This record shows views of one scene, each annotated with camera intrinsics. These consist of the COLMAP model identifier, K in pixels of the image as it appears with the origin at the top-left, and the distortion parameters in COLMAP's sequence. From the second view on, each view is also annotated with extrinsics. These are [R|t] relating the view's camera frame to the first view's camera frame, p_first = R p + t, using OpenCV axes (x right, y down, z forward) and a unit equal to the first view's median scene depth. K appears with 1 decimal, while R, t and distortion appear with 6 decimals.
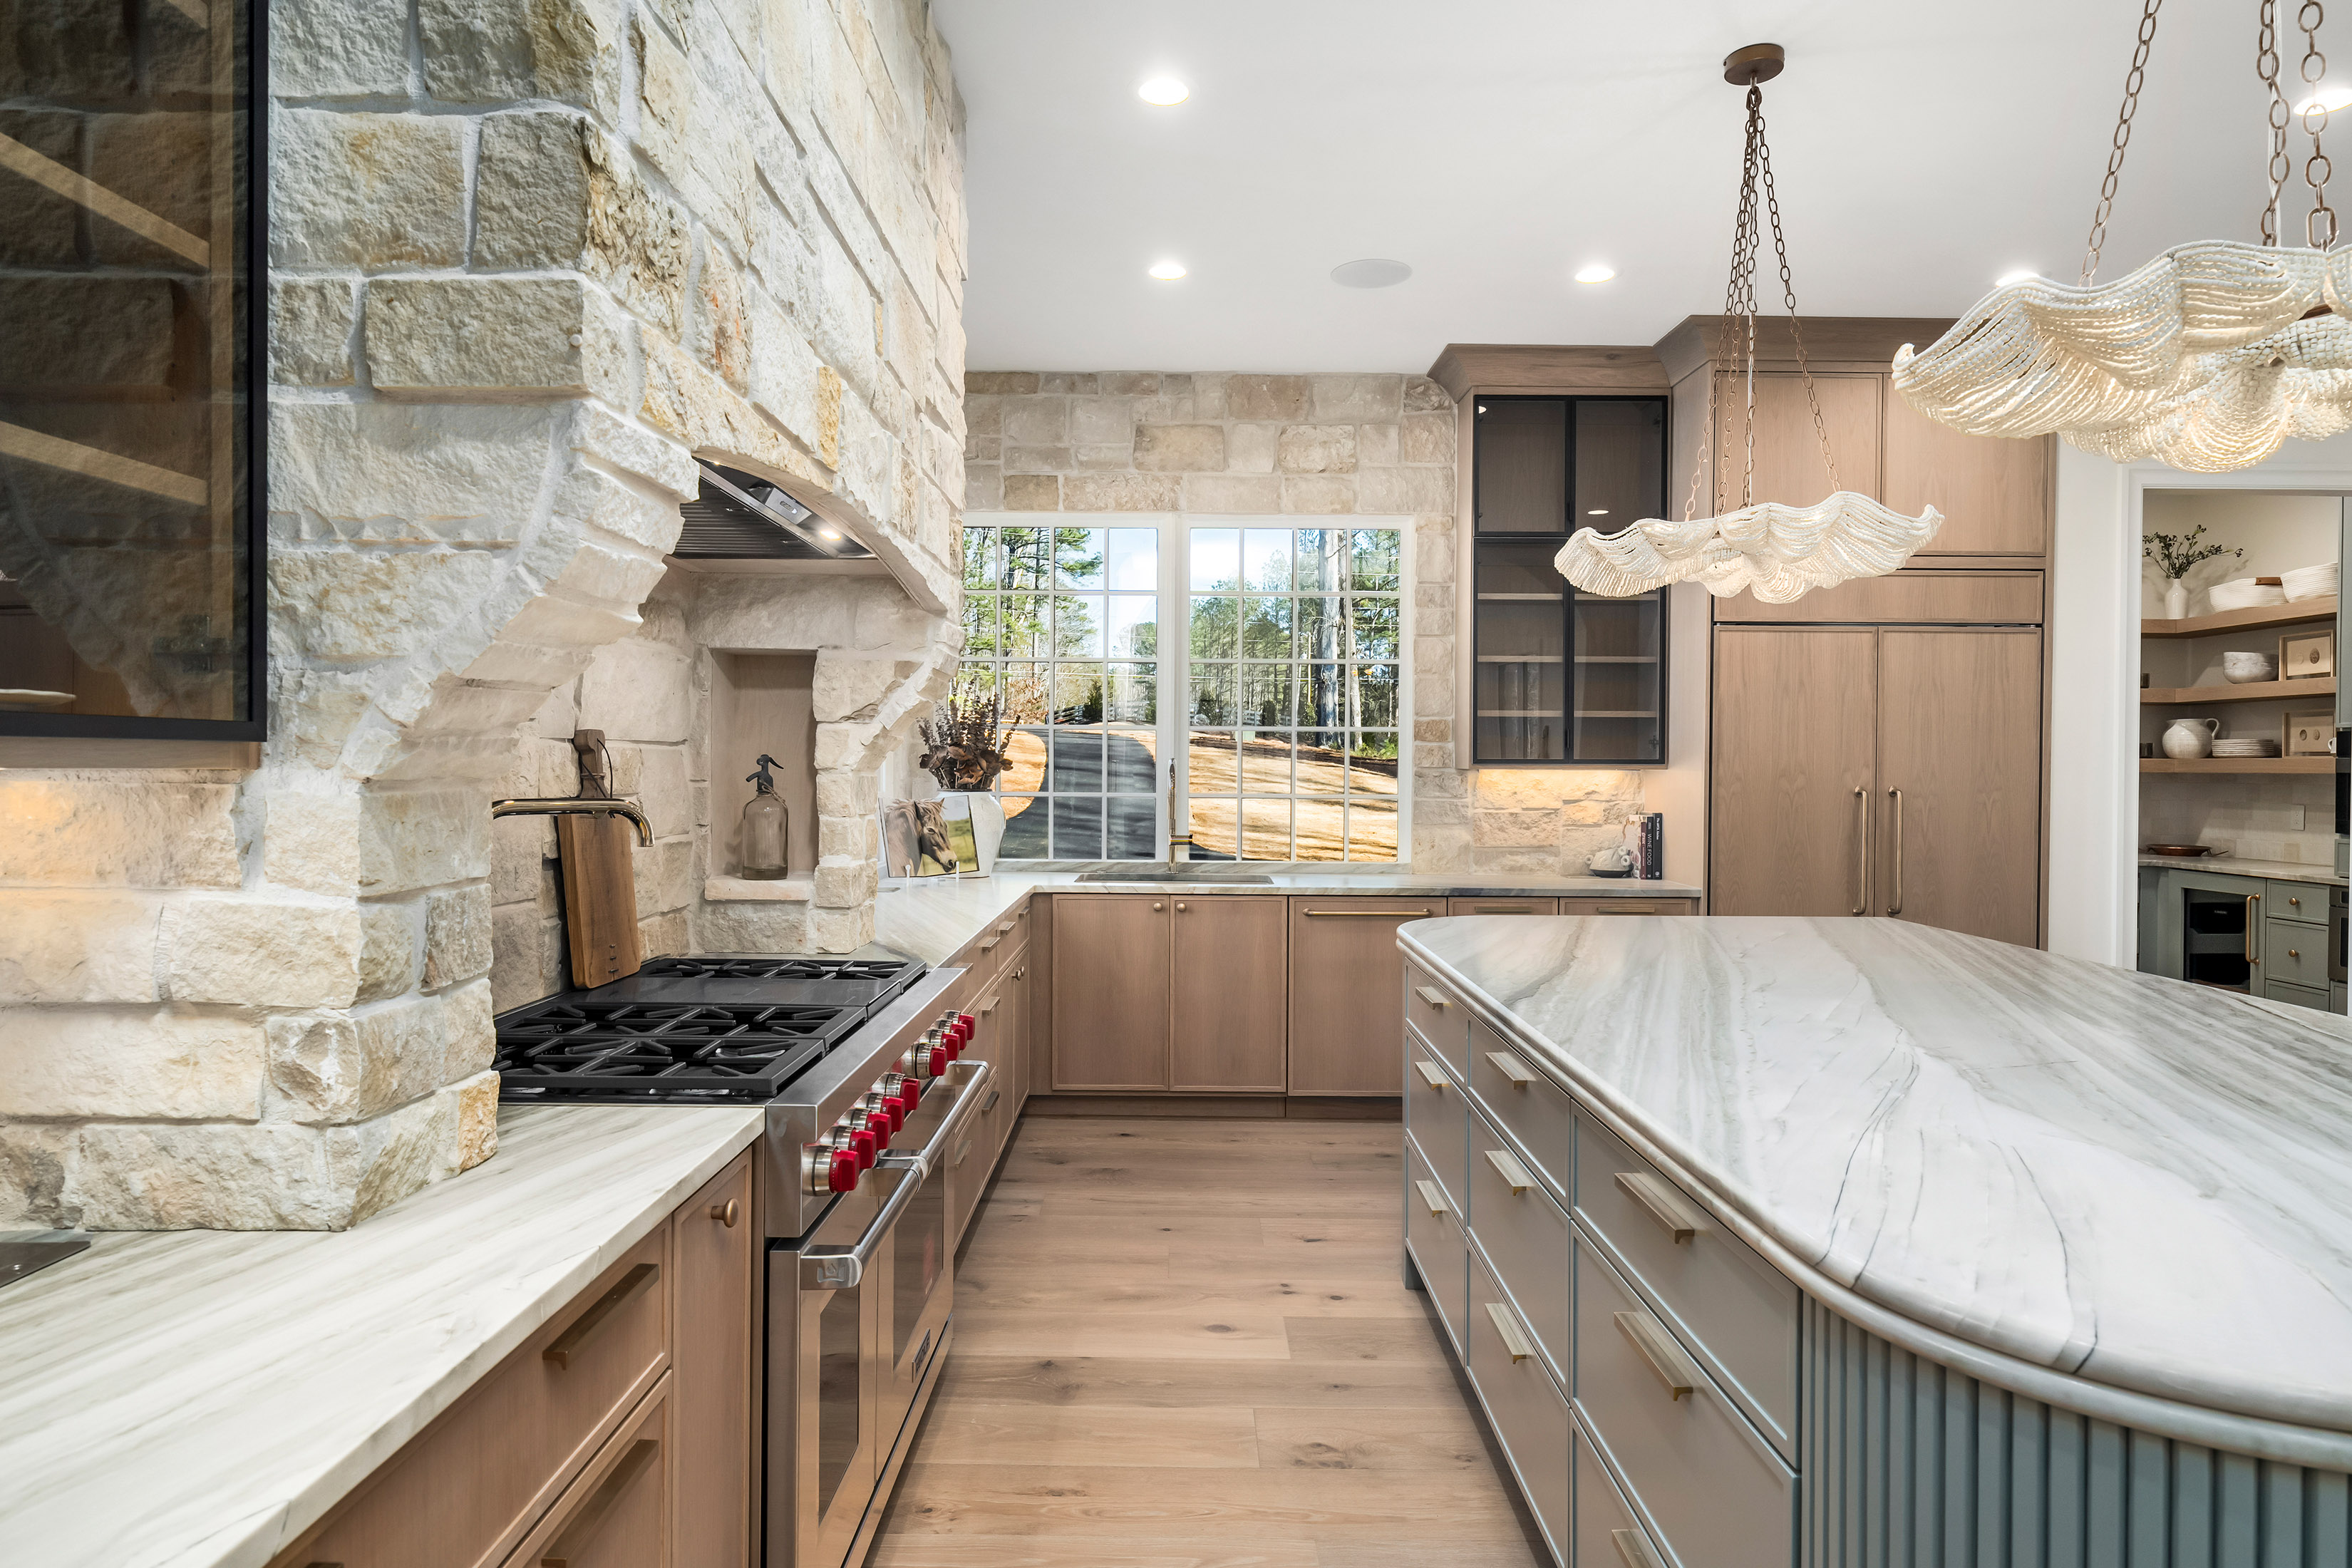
lens RADIAL K [[1333.4, 0, 1182.7], [0, 1333.4, 780.0], [0, 0, 1]] dist [-0.001791, -0.001234]
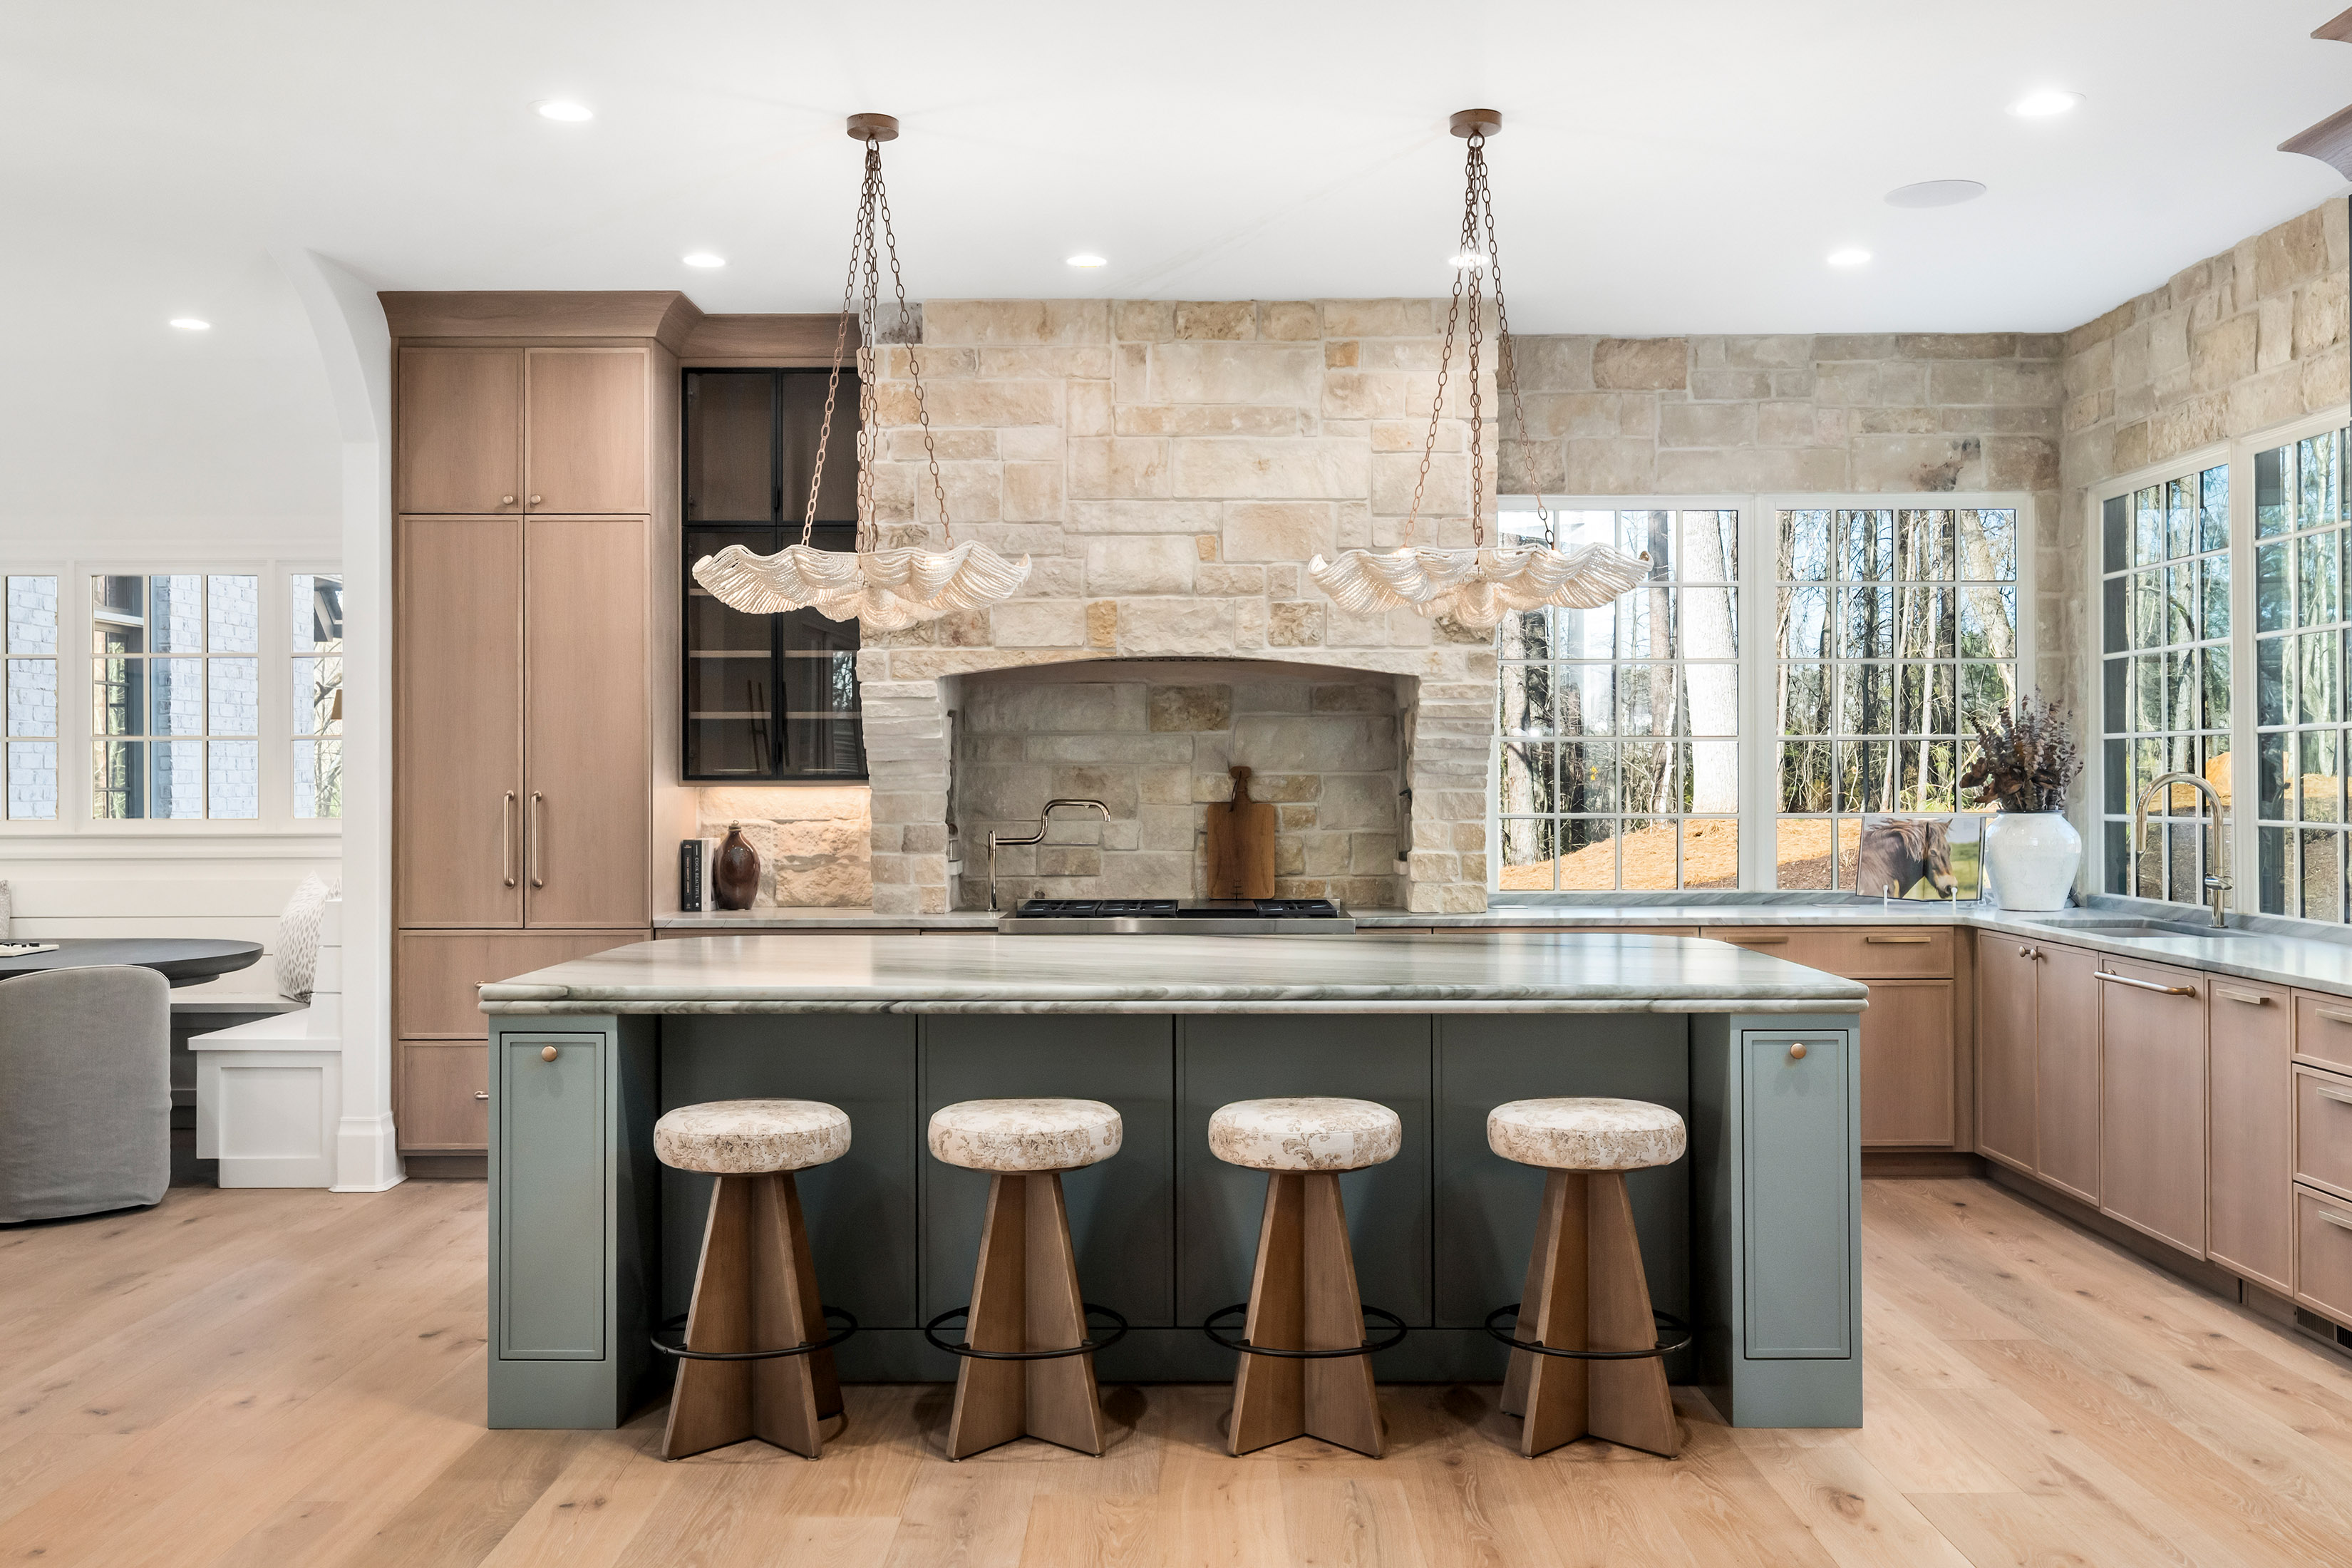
lens RADIAL K [[1995.8, 0, 1172.1], [0, 1995.8, 779.0], [0, 0, 1]] dist [0.002313, 0.007420]
pose [[-0.009355, -0.005876, -0.999939, 1.184855], [-0.009150, 0.999941, -0.005791, -0.001043], [0.999914, 0.009095, -0.009408, 0.456209]]
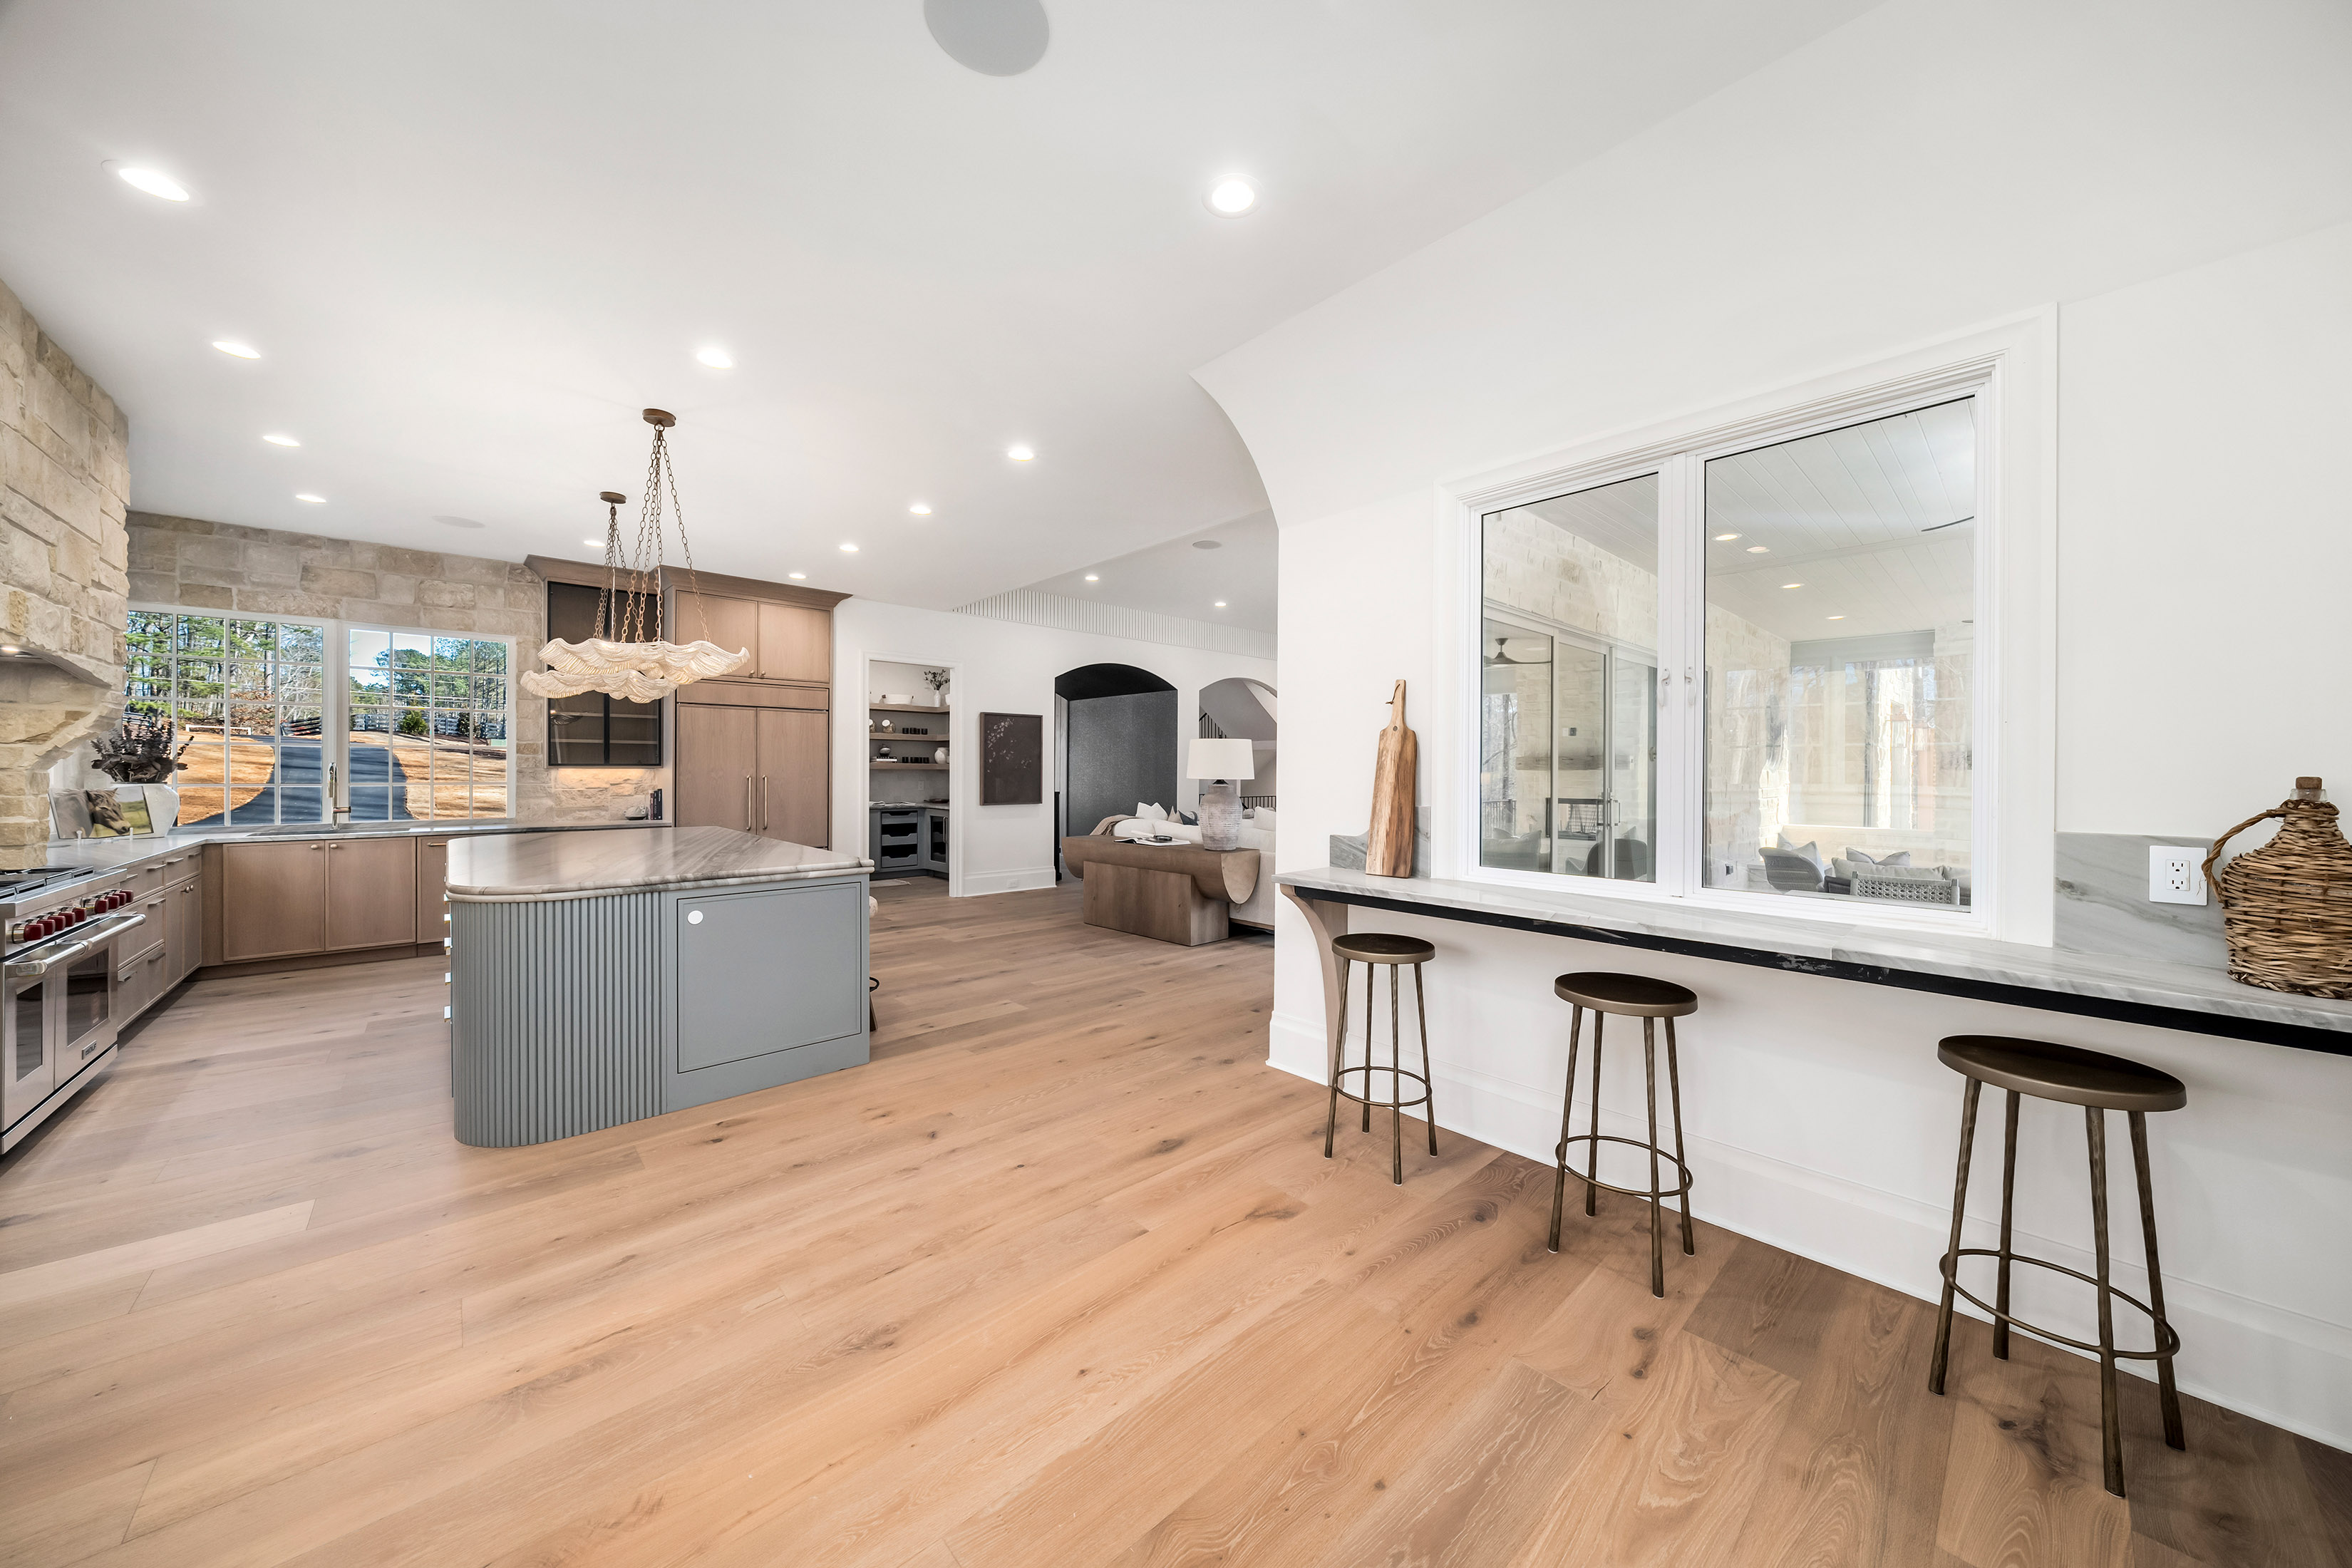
lens RADIAL K [[805.7, 0, 1177.1], [0, 805.7, 770.0], [0, 0, 1]] dist [-0.001090, 0.000212]
pose [[0.743352, -0.004024, 0.668888, 0.112925], [0.008240, 0.999961, -0.003141, 0.005900], [-0.668849, 0.007847, 0.743356, -0.530238]]
